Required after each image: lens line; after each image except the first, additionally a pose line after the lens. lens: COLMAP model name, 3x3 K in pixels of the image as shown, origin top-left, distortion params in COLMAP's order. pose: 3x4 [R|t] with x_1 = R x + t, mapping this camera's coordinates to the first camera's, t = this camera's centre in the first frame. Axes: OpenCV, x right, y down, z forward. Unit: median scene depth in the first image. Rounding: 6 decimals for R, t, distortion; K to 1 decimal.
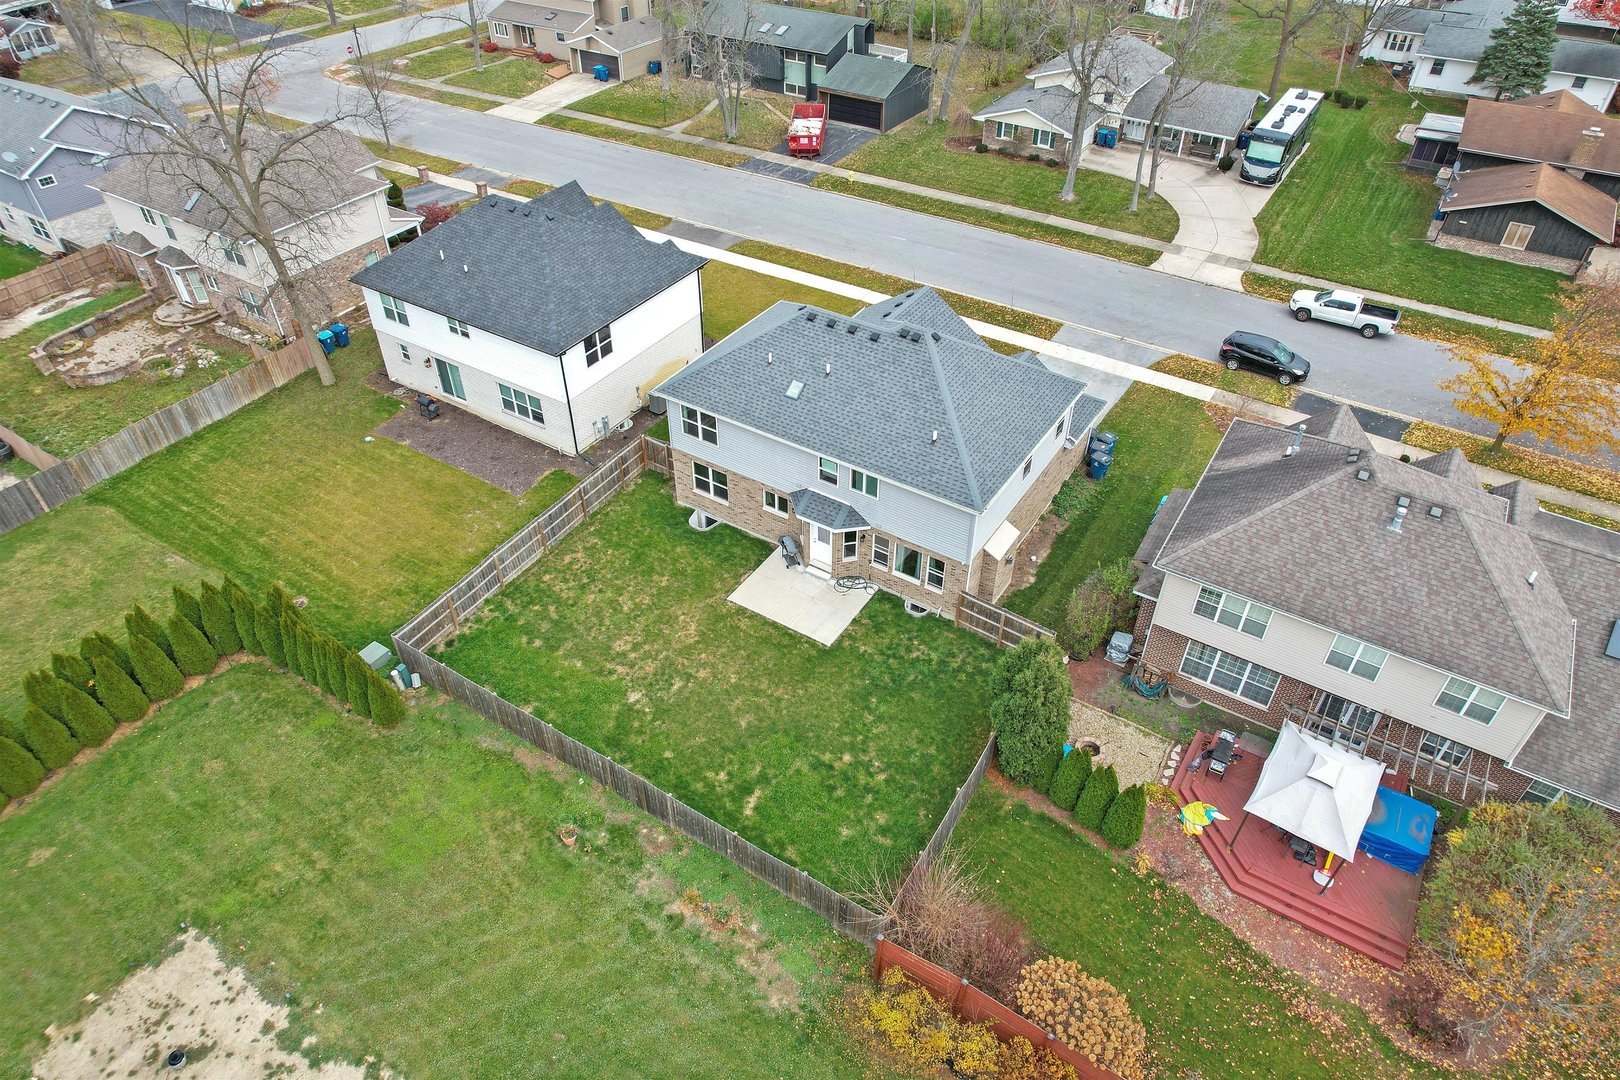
lens RADIAL K [[1034.7, 0, 815.4], [0, 1034.7, 532.8], [0, 0, 1]] dist [-0.074693, 0.066073]
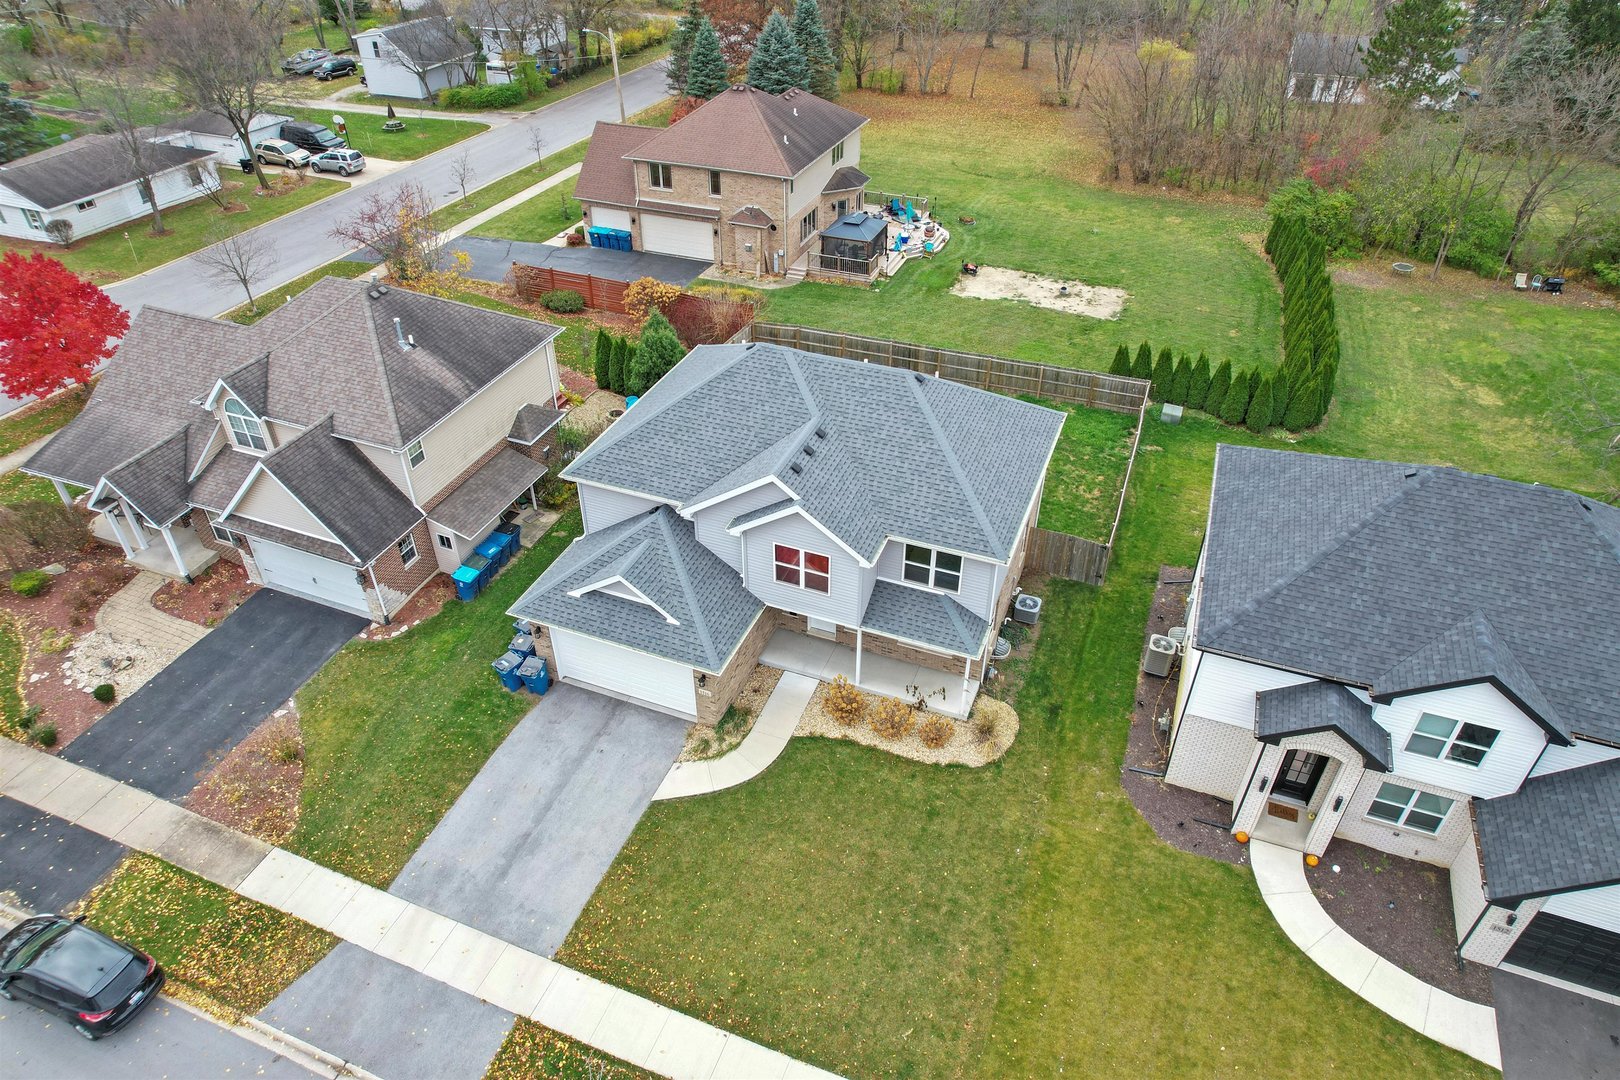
lens RADIAL K [[1034.7, 0, 816.3], [0, 1034.7, 529.8], [0, 0, 1]] dist [-0.074693, 0.066073]
pose [[-0.980911, 0.111095, -0.159598, 0.210639], [-0.128684, 0.244465, 0.961081, -0.964068], [0.145788, 0.963273, -0.225502, 1.300160]]
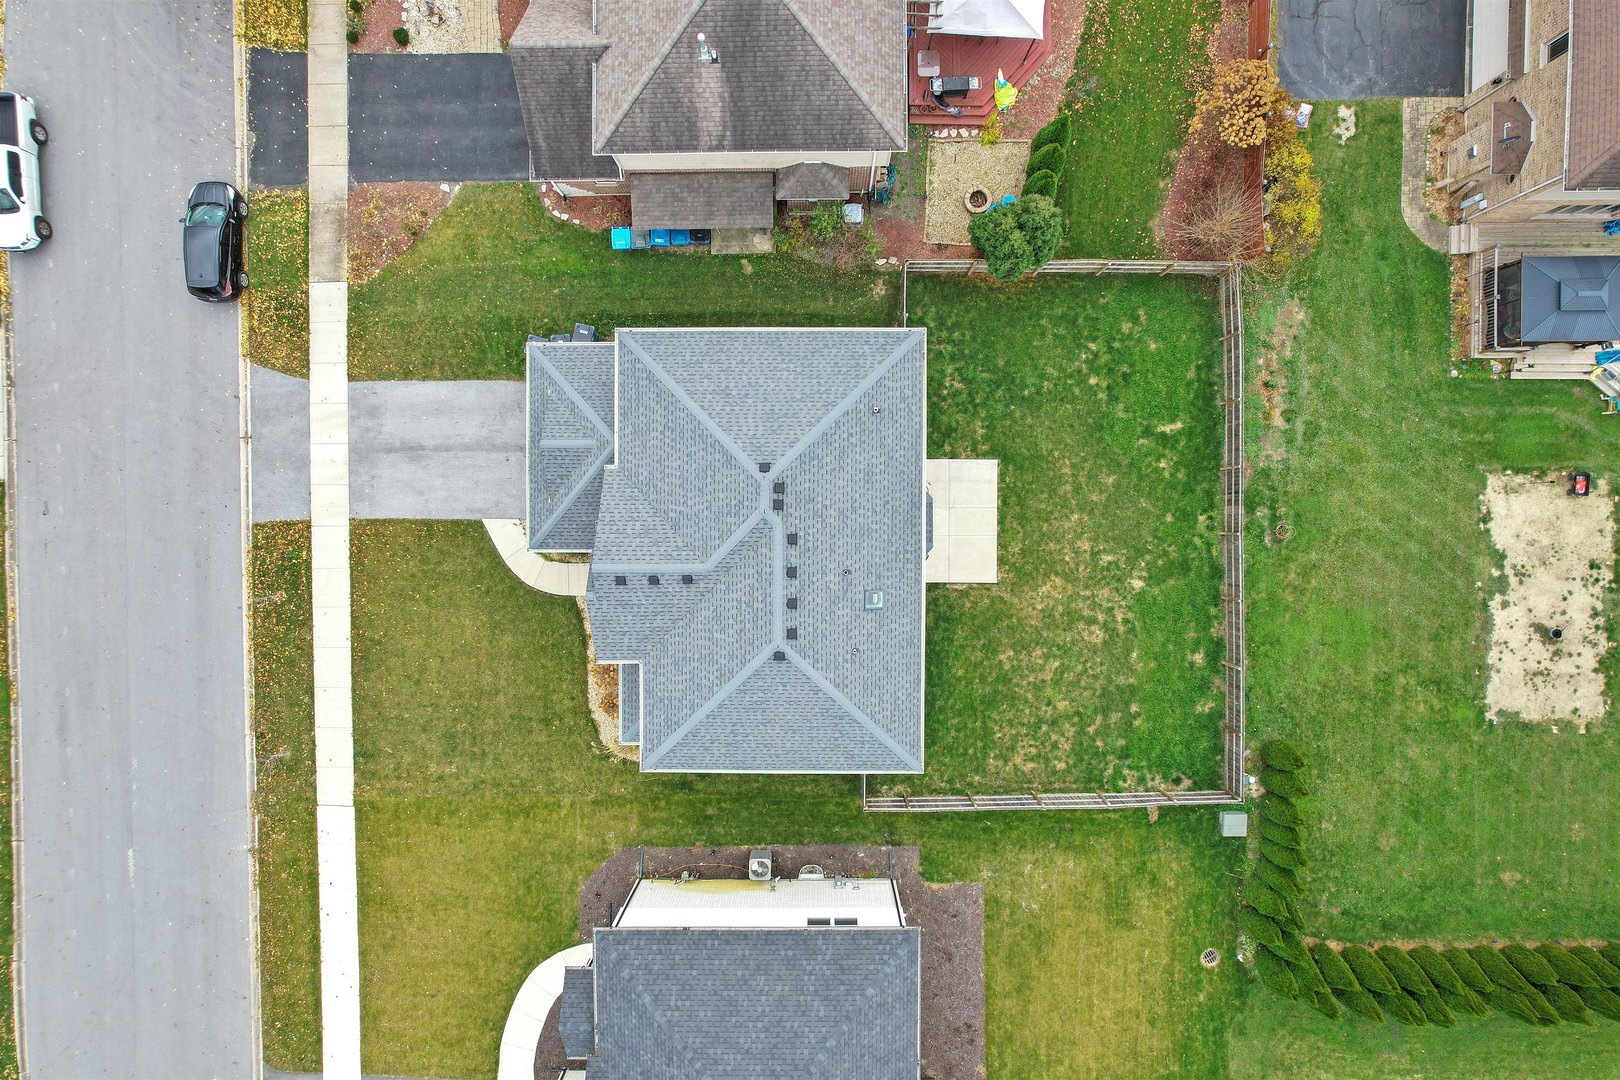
lens RADIAL K [[1034.7, 0, 810.1], [0, 1034.7, 536.0], [0, 0, 1]] dist [-0.074693, 0.066073]
pose [[-0.537323, -0.843189, -0.017789, 0.064656], [0.545169, -0.363349, 0.755493, -0.759475], [-0.643487, 0.396246, 0.654916, 0.456974]]
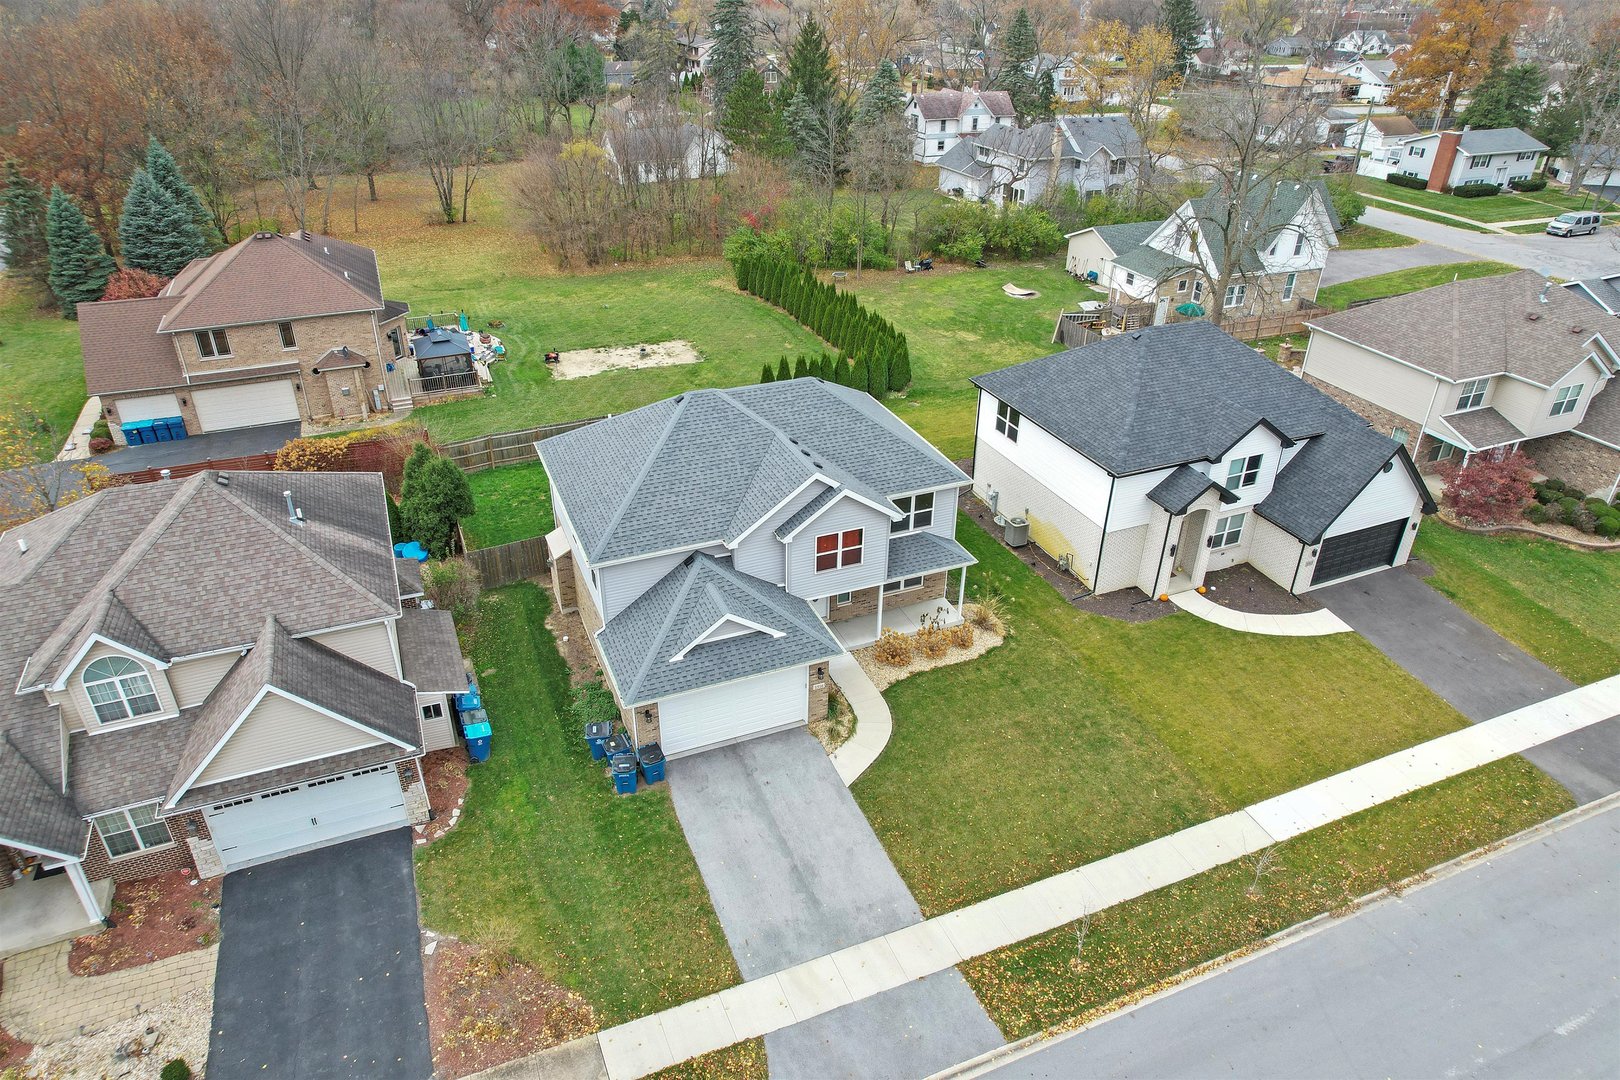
lens RADIAL K [[1034.7, 0, 810.7], [0, 1034.7, 525.0], [0, 0, 1]] dist [-0.074693, 0.066073]
pose [[-0.567878, 0.394193, -0.722583, 0.753378], [-0.538283, 0.486280, 0.688319, -0.822481], [0.622708, 0.779835, -0.063961, 1.176304]]
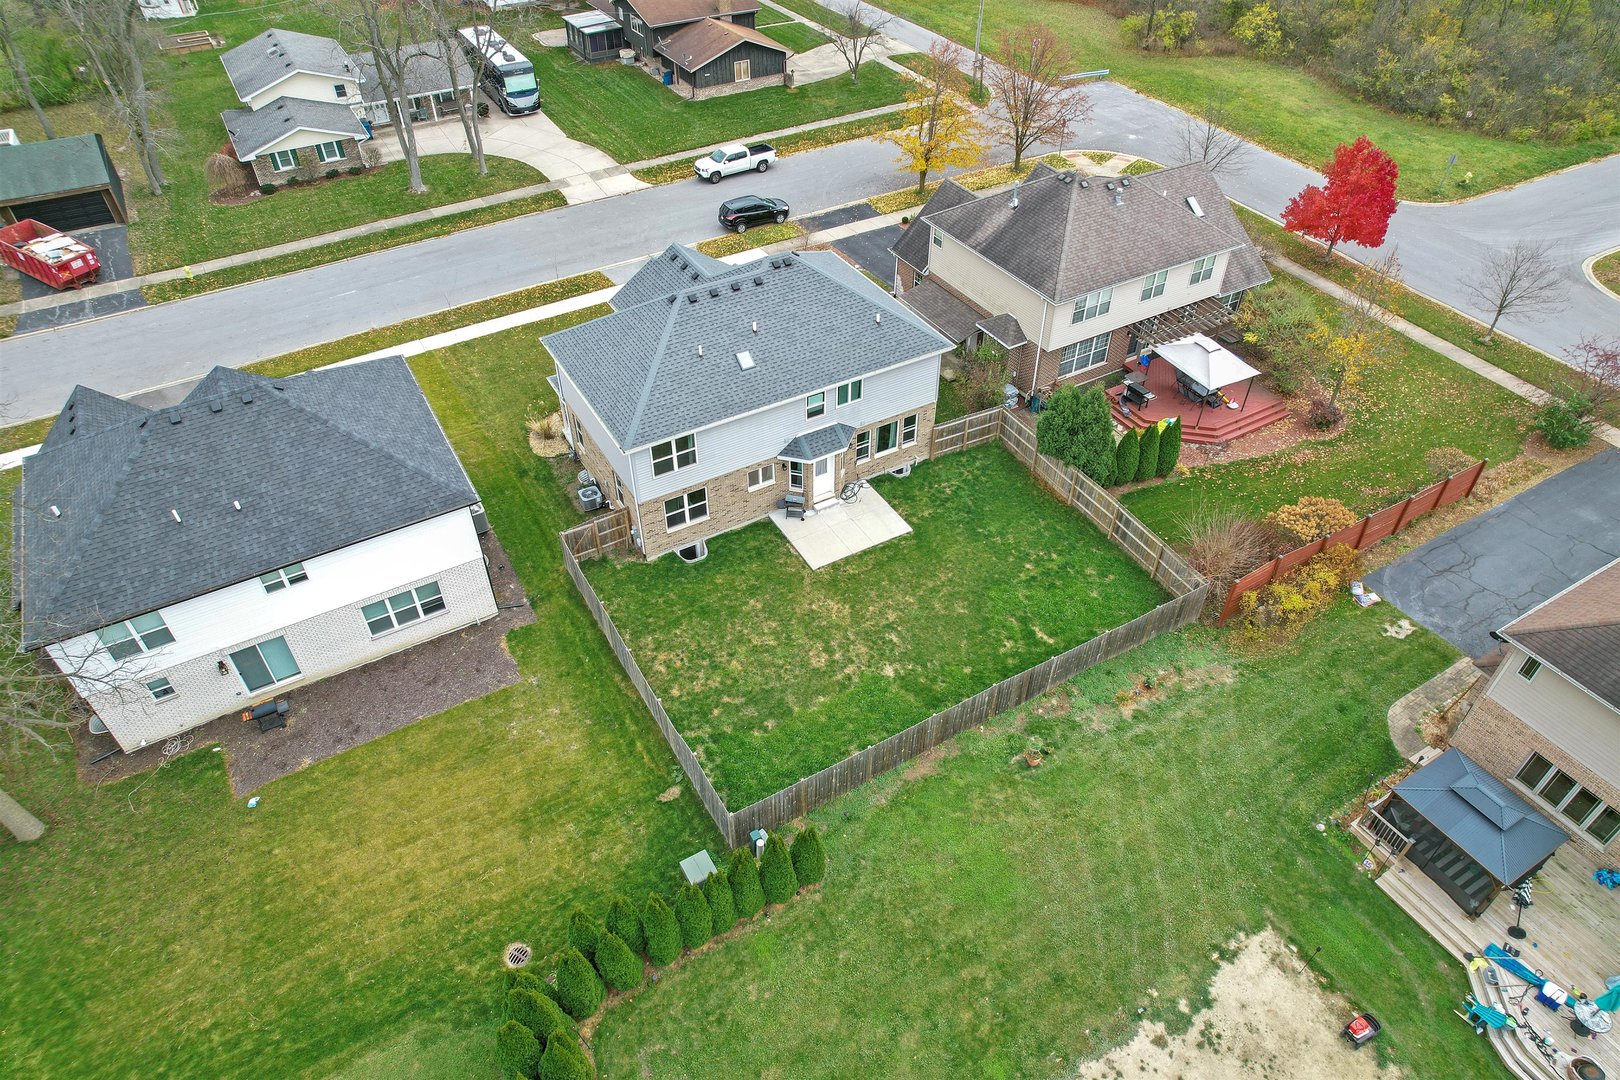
lens RADIAL K [[1034.7, 0, 811.8], [0, 1034.7, 535.6], [0, 0, 1]] dist [-0.074693, 0.066073]
pose [[0.460728, -0.590246, 0.662827, -0.736730], [0.571801, 0.768571, 0.286954, -0.252410], [-0.678803, 0.246797, 0.691605, 0.298188]]
